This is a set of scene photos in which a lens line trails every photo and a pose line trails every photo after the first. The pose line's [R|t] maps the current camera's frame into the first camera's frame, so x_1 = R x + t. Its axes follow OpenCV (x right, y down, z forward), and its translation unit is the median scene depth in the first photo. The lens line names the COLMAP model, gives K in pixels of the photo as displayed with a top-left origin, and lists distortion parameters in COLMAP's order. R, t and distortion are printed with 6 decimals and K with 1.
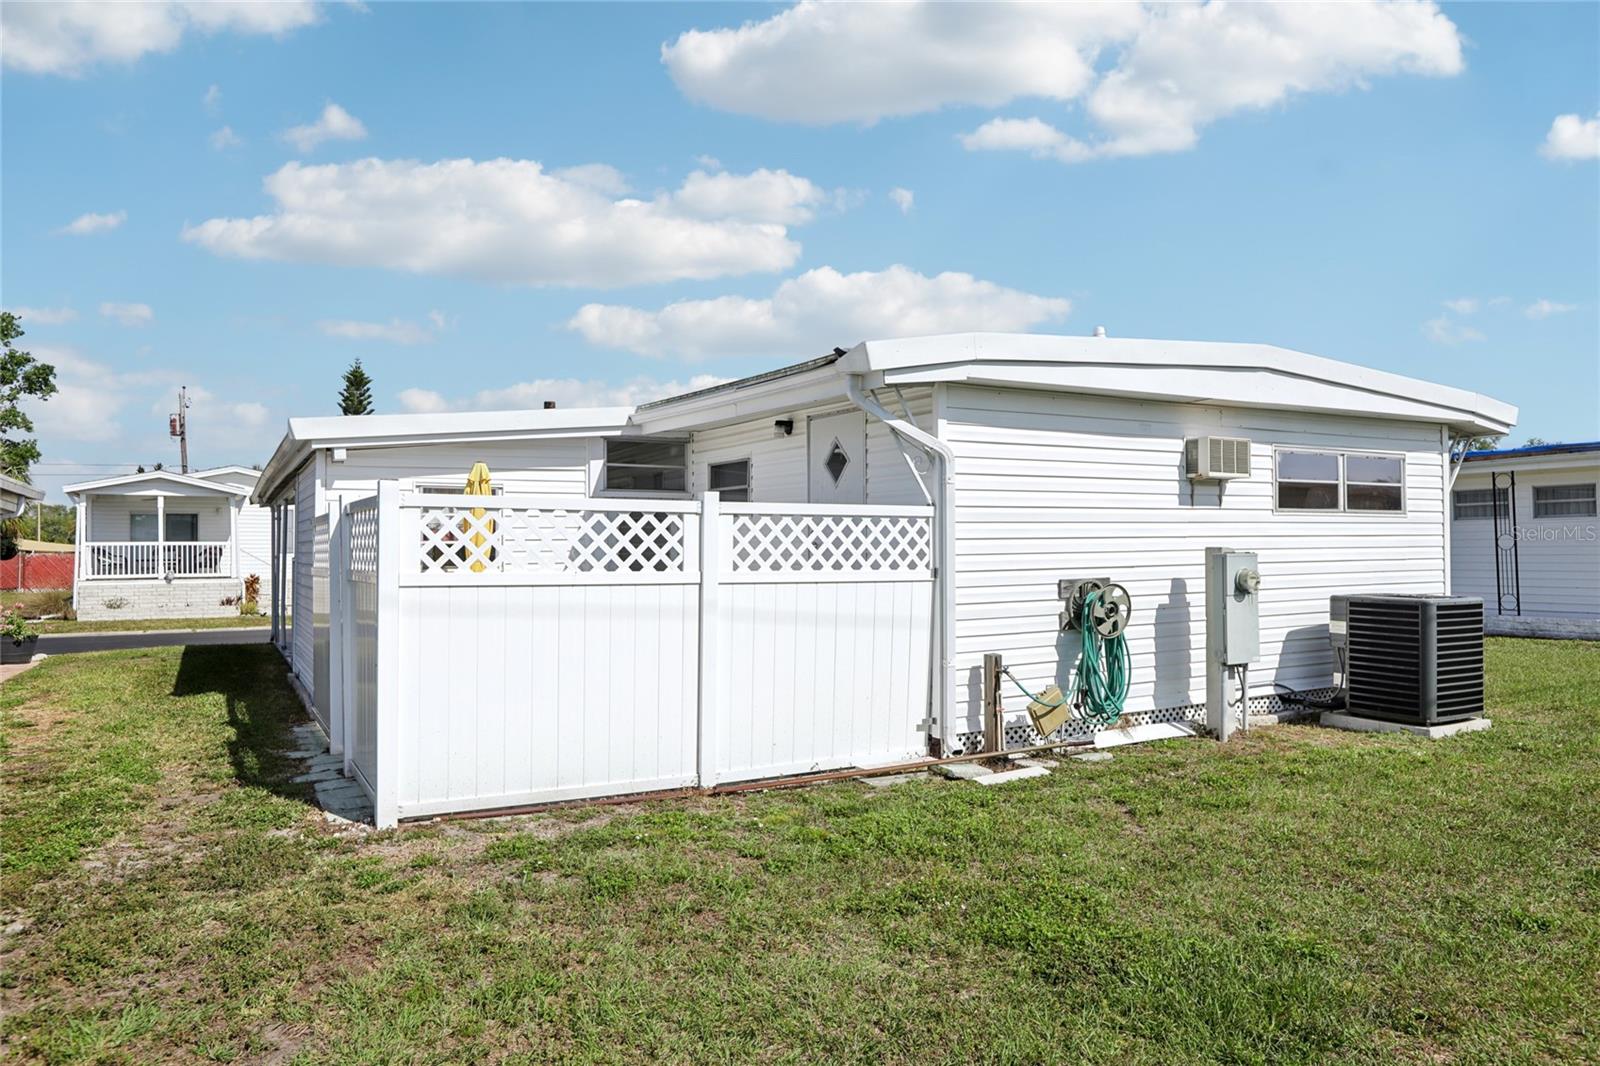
lens RADIAL K [[1025.4, 0, 801.8], [0, 1025.4, 535.7], [0, 0, 1]] dist [-0.001074, -0.000163]
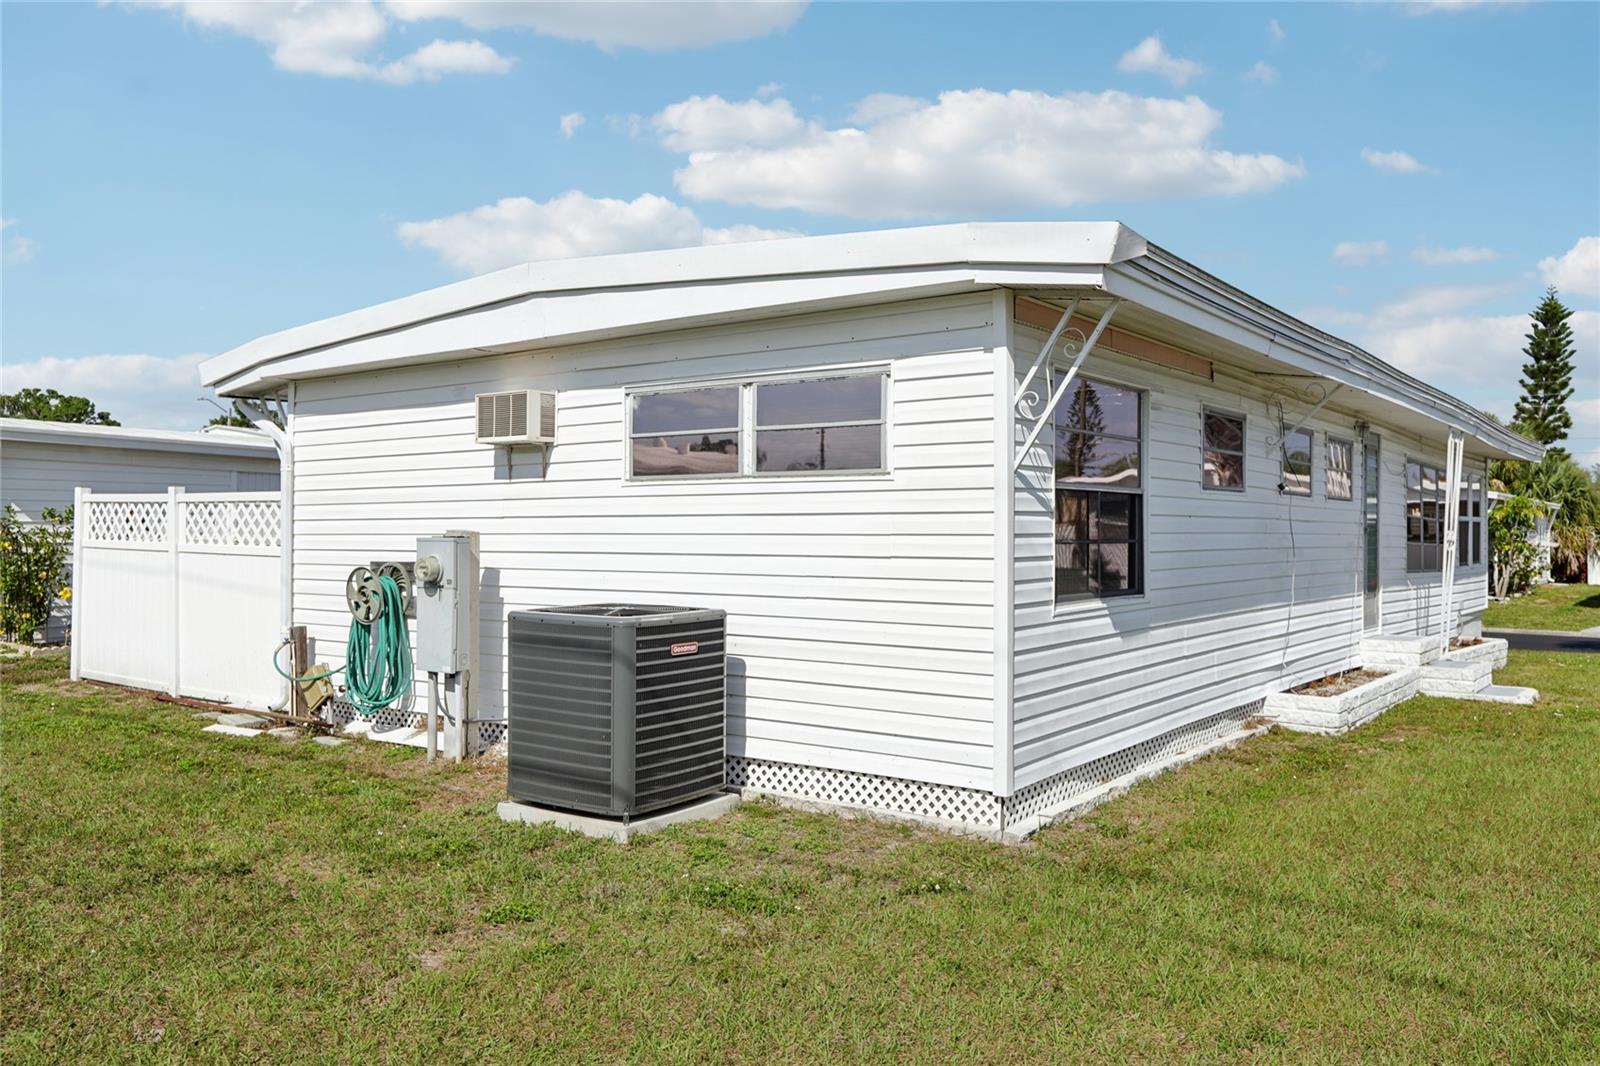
lens RADIAL K [[1209.3, 0, 799.2], [0, 1209.3, 531.7], [0, 0, 1]] dist [0.078847, 0.001637]
pose [[0.405274, 0.008519, -0.914156, 1.332041], [0.000055, 0.999956, 0.009343, 0.002886], [0.914195, -0.003836, 0.405256, 0.806451]]
